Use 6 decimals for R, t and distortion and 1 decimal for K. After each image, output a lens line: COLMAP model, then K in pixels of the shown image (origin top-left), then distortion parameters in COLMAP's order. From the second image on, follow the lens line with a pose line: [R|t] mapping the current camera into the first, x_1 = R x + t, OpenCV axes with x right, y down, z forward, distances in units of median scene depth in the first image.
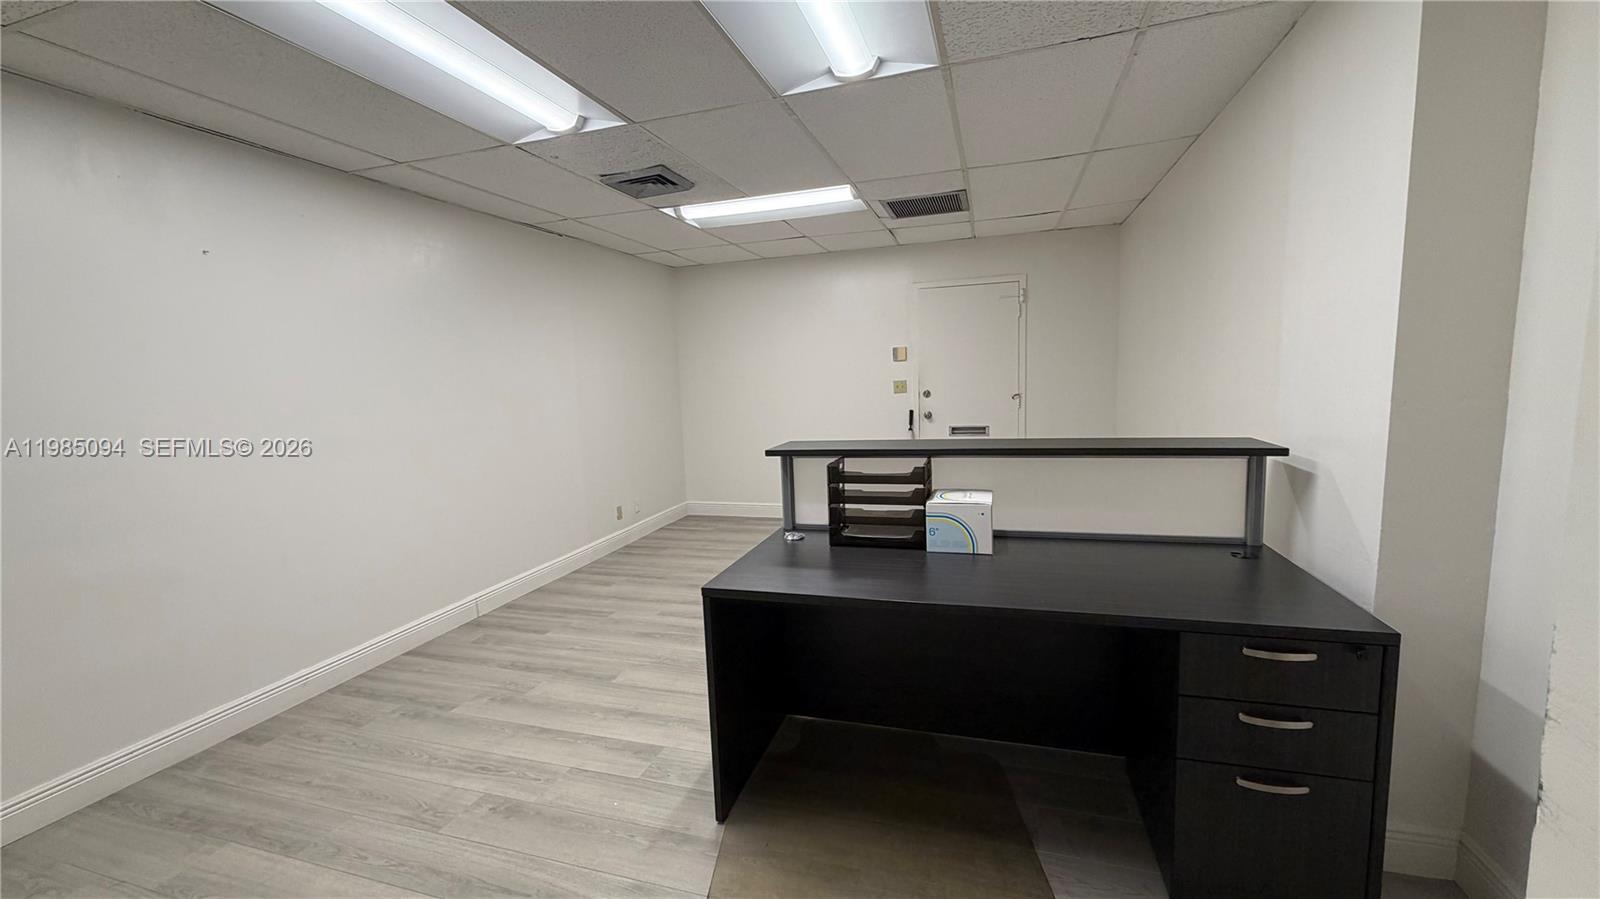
lens RADIAL K [[634.9, 0, 803.0], [0, 634.9, 448.9], [0, 0, 1]] dist [-0.003049, 0.001138]
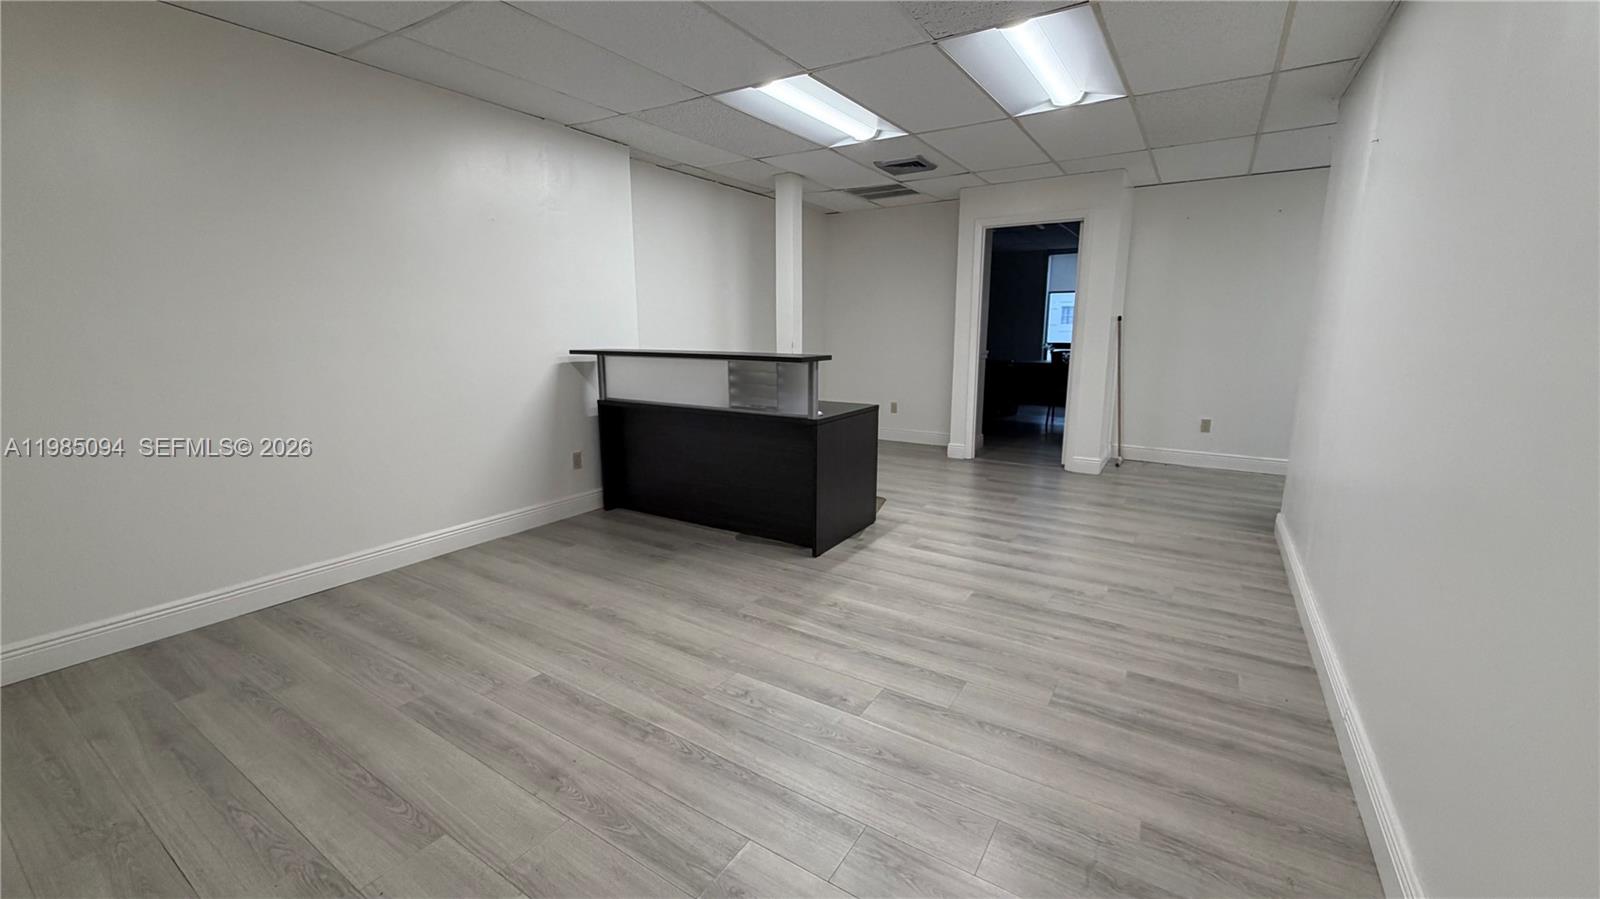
lens RADIAL K [[634.9, 0, 800.9], [0, 634.9, 455.2], [0, 0, 1]] dist [-0.003049, 0.001138]
pose [[-0.964309, -0.018739, 0.264114, -0.266799], [0.064743, 0.950526, 0.303823, -0.155679], [-0.256740, 0.310079, -0.915388, 1.742938]]
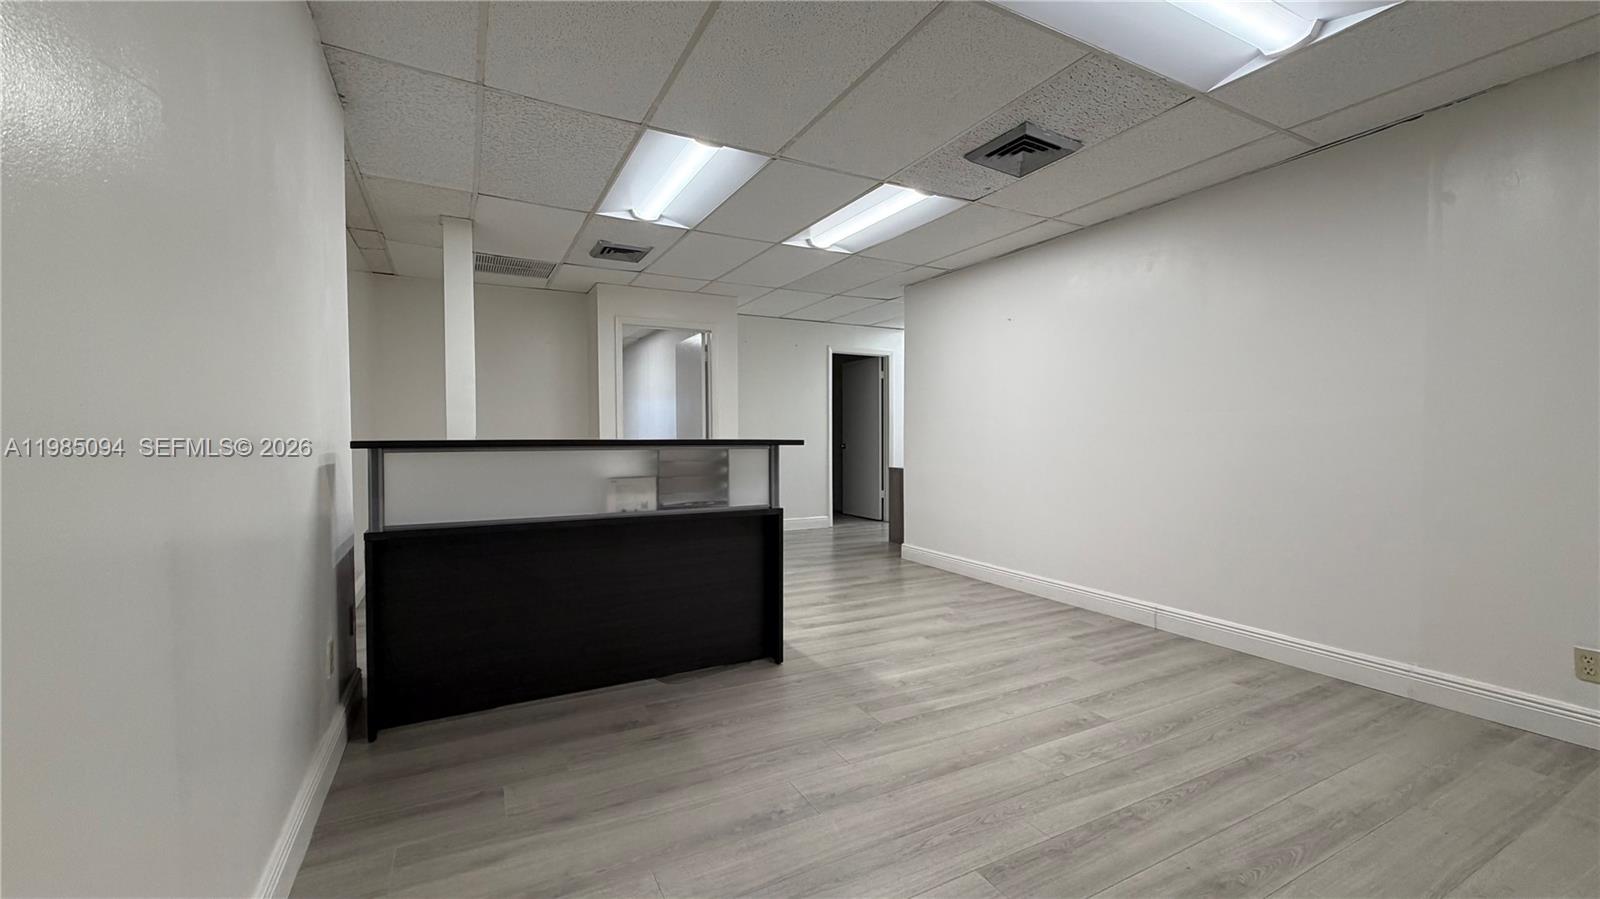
lens RADIAL K [[634.9, 0, 798.1], [0, 634.9, 451.2], [0, 0, 1]] dist [-0.003049, 0.001138]
pose [[-0.703251, 0.053077, -0.708958, 0.615453], [-0.060984, 0.989030, 0.134538, -0.109665], [0.708321, 0.137849, -0.692300, 1.446003]]
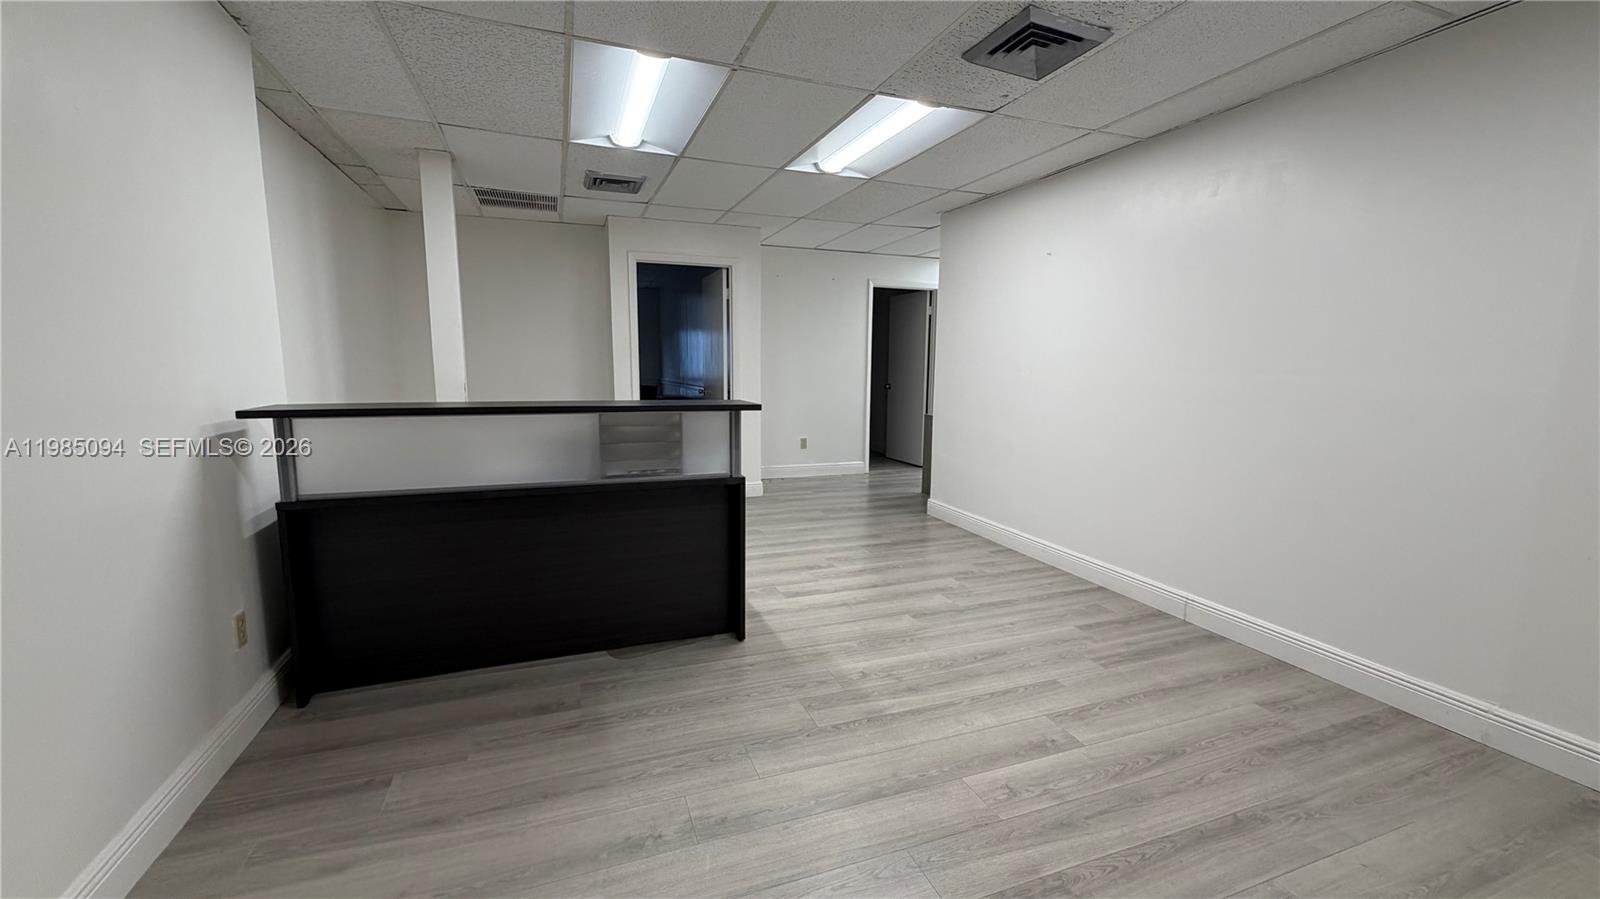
lens RADIAL K [[634.9, 0, 797.5], [0, 634.9, 452.2], [0, 0, 1]] dist [-0.003049, 0.001138]
pose [[-0.787796, 0.112534, -0.605569, 0.429510], [-0.058295, 0.965132, 0.255190, -0.153081], [0.613172, 0.236340, -0.753767, 1.470703]]
